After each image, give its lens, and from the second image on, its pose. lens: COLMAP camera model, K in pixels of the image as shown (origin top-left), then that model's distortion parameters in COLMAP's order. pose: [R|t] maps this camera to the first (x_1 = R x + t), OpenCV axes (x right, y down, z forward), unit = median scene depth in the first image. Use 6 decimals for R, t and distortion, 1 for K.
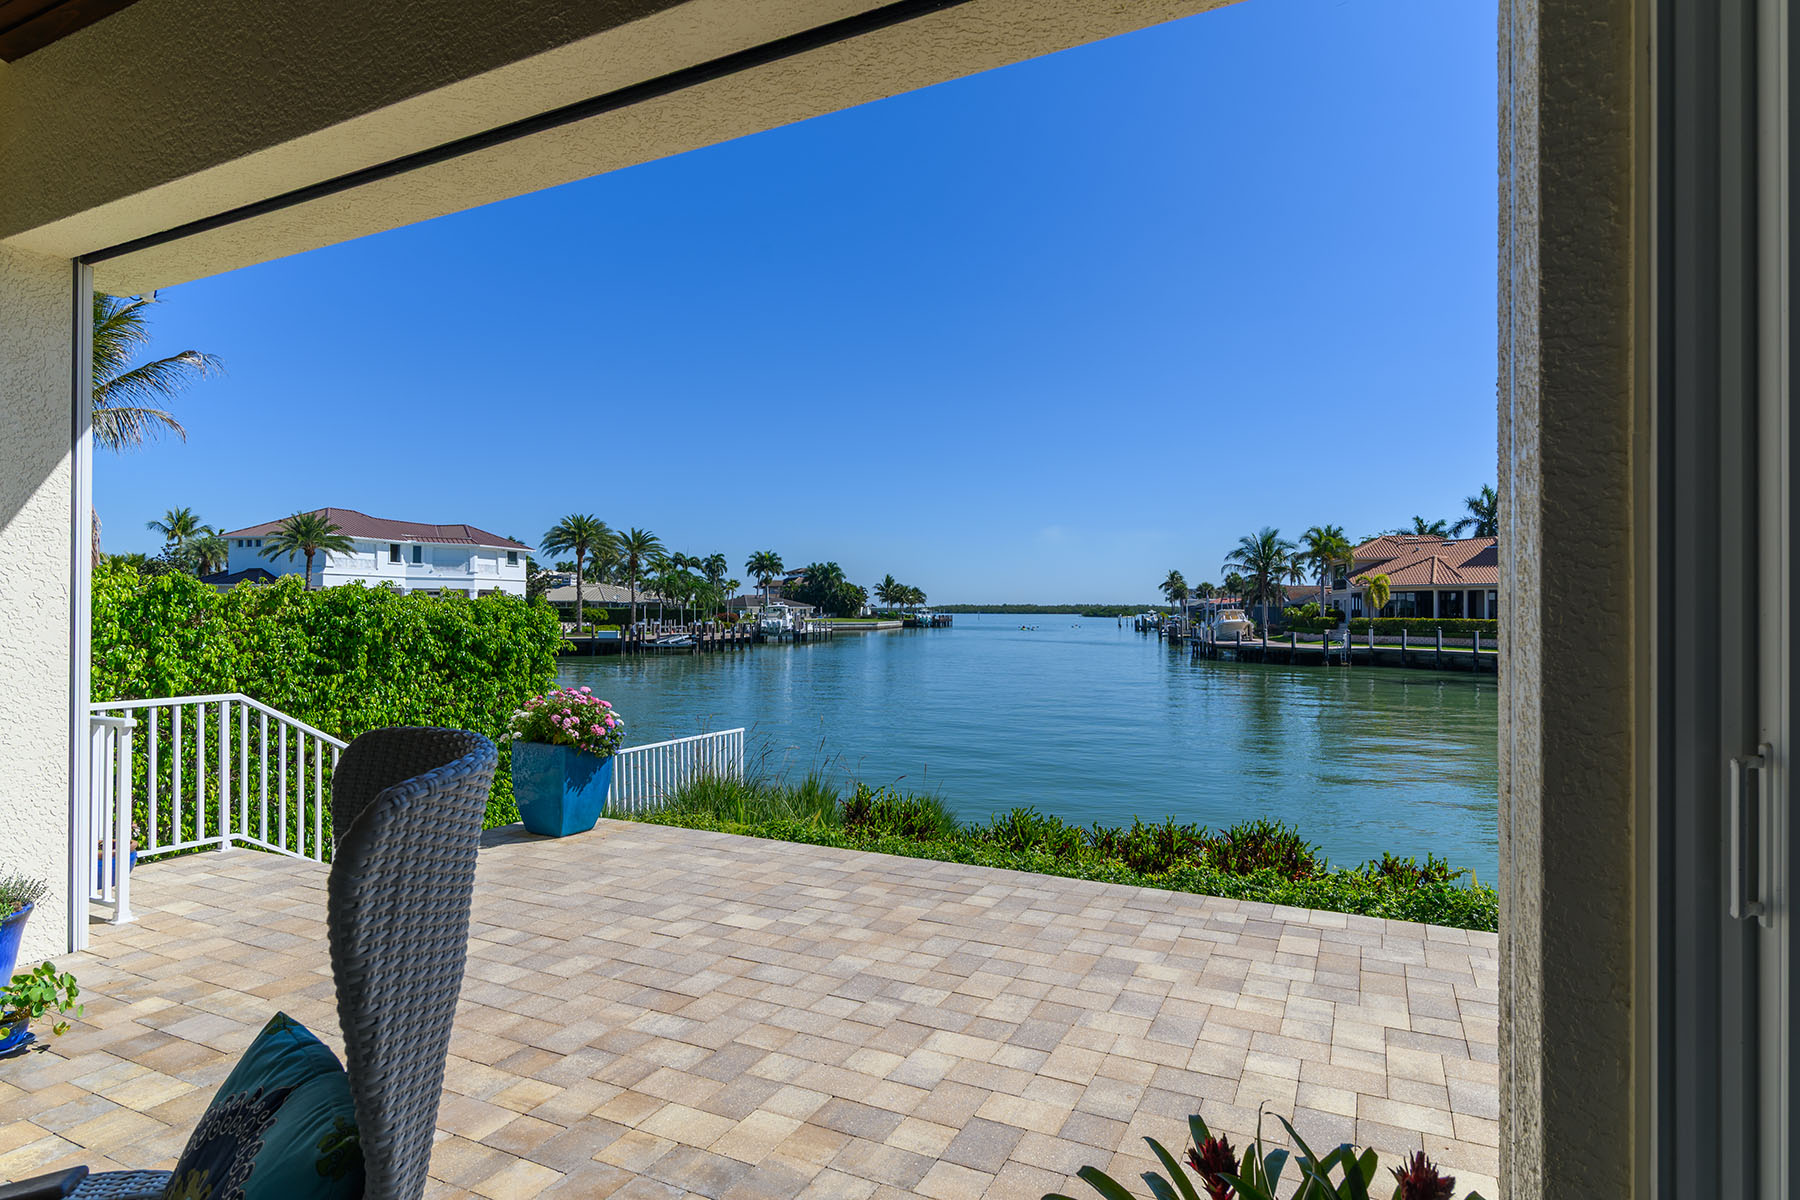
lens RADIAL K [[980.0, 0, 901.8], [0, 980.0, 600.0], [0, 0, 1]] dist [-0.006950, -0.000418]
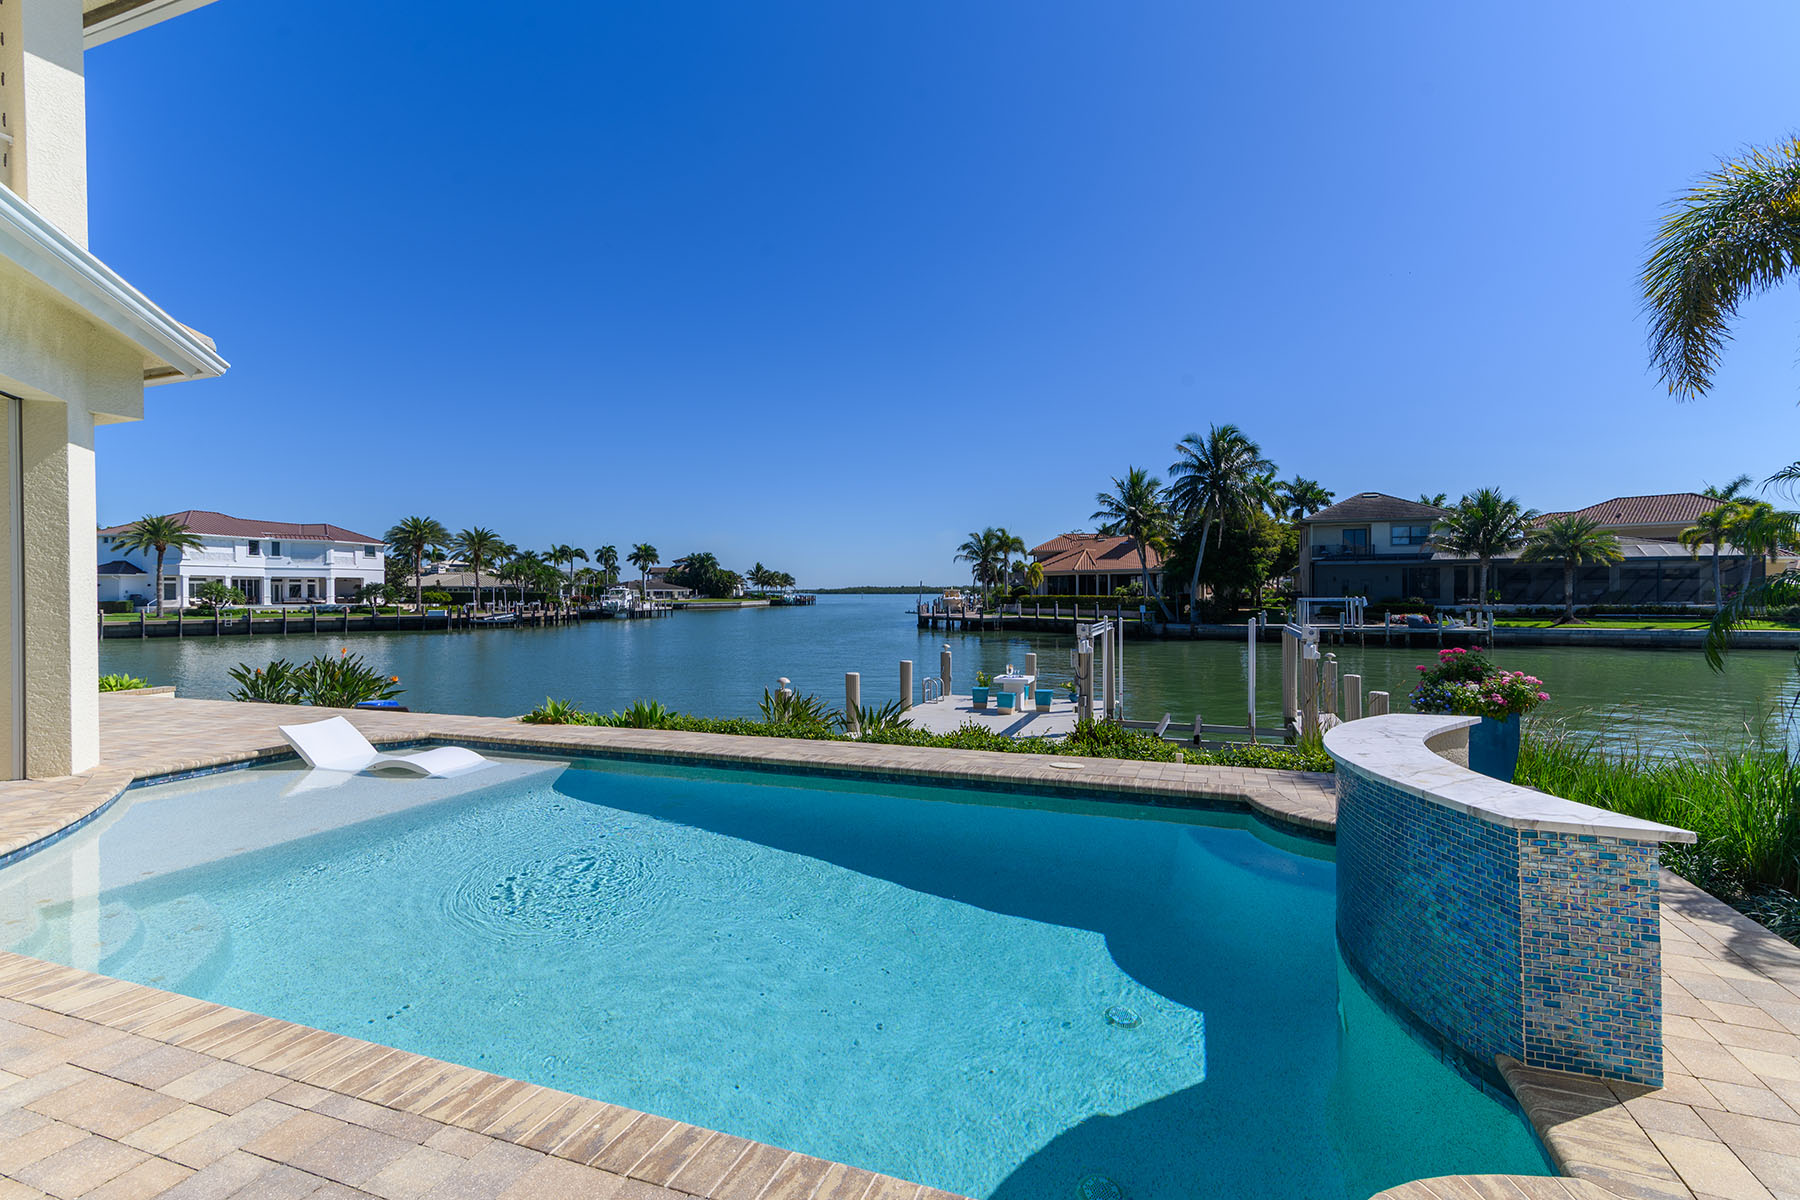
lens RADIAL K [[827.8, 0, 905.1], [0, 827.8, 604.2], [0, 0, 1]] dist [0.004834, 0.001039]
pose [[0.993903, -0.008995, 0.109892, 0.099460], [0.006169, 0.999642, 0.026028, 0.000136], [-0.110087, -0.025191, 0.993603, -0.066210]]
